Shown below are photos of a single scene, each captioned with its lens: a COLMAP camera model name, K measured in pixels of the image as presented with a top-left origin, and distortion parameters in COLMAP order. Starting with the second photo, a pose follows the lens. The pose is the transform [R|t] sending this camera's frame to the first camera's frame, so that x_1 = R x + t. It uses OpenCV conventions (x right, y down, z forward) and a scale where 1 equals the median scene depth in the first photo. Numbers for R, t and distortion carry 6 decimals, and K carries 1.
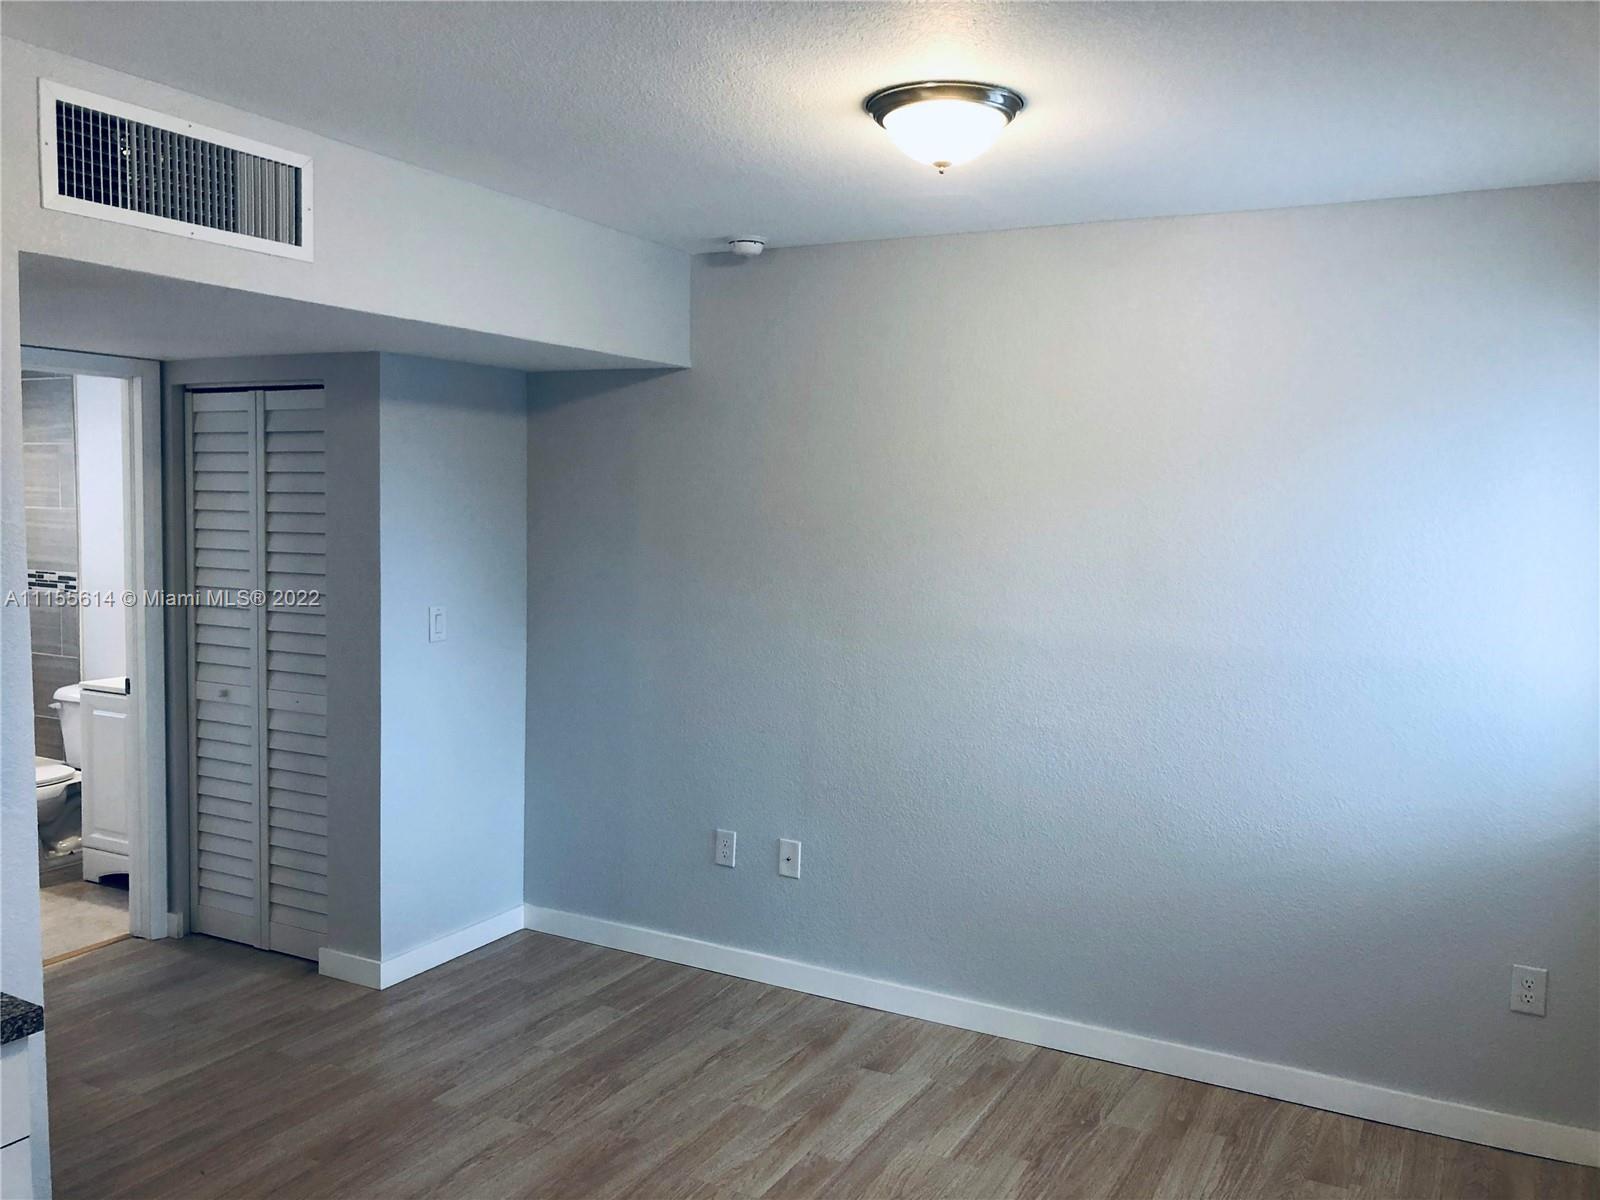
lens RADIAL K [[1317.8, 0, 799.4], [0, 1317.8, 602.7], [0, 0, 1]] dist [0.013512, -0.004409]
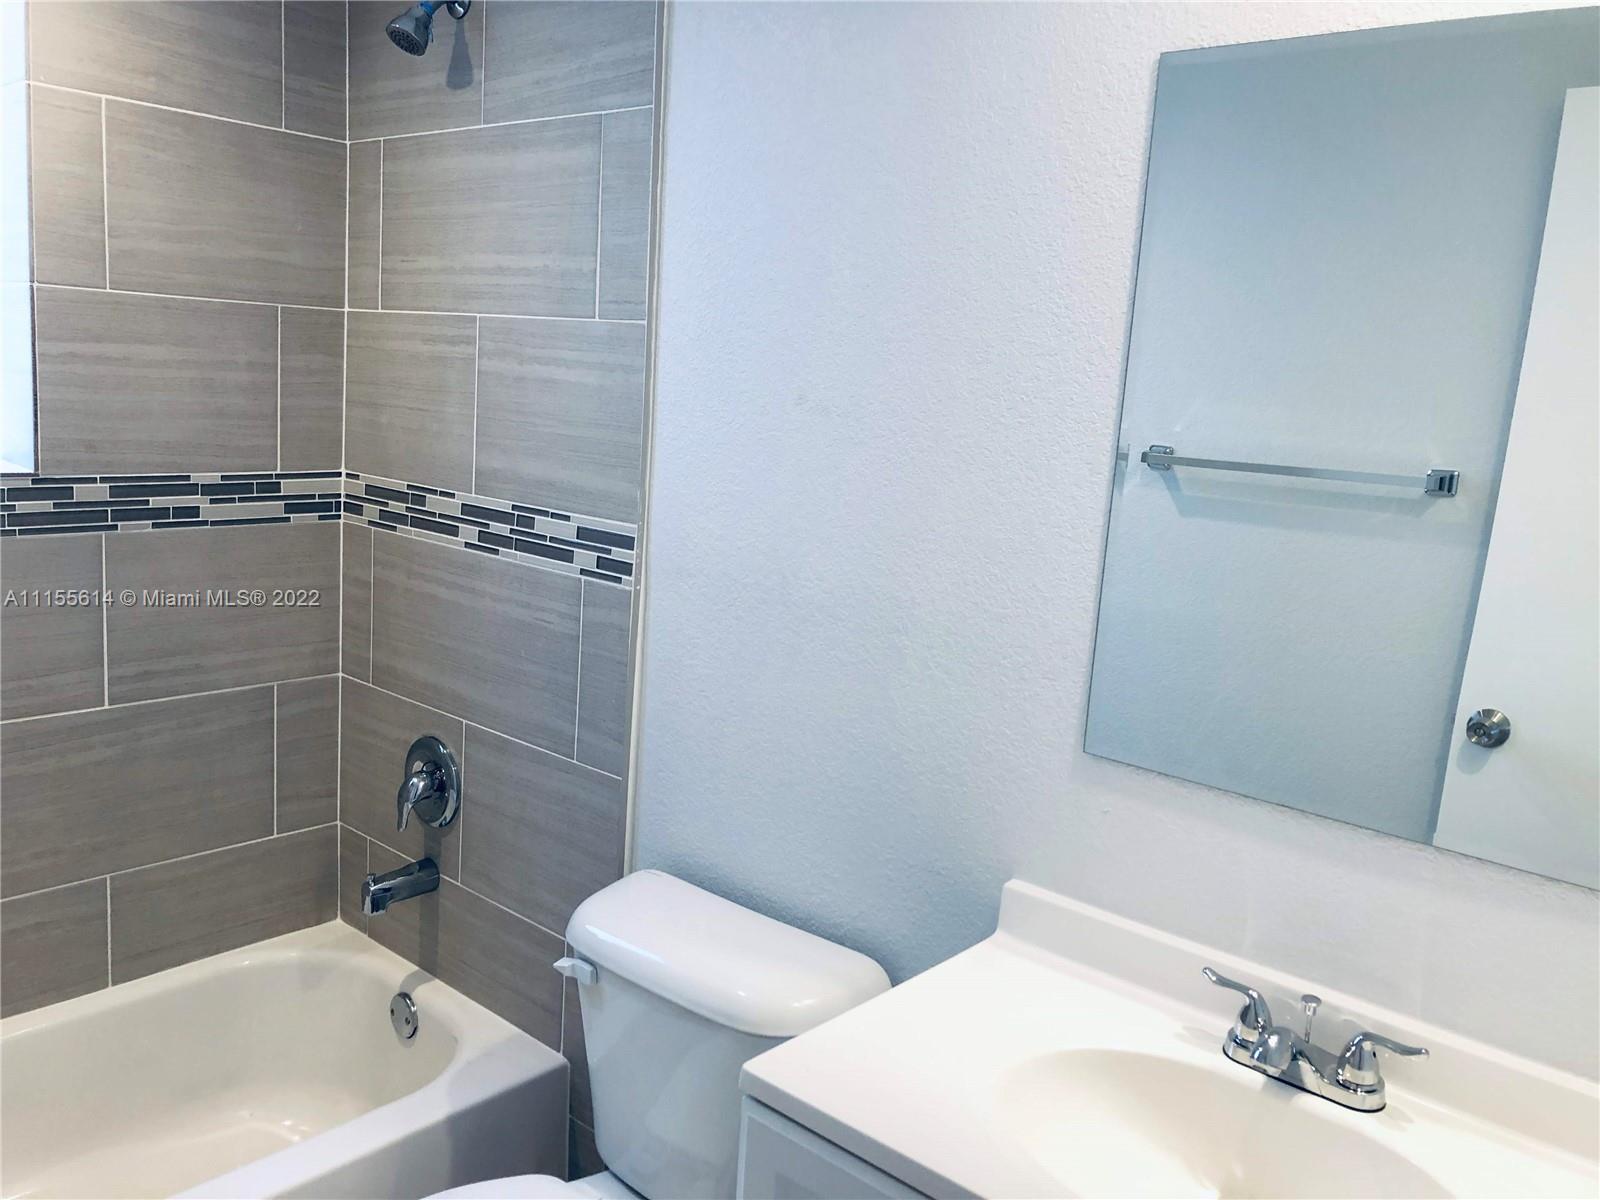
lens RADIAL K [[1317.8, 0, 800.0], [0, 1317.8, 598.0], [0, 0, 1]] dist [0.013512, -0.004409]
pose [[0.969835, 0.084951, -0.228481, -0.430708], [-0.065451, 0.993641, 0.091622, -0.036610], [0.234811, -0.073904, 0.969228, 0.693668]]
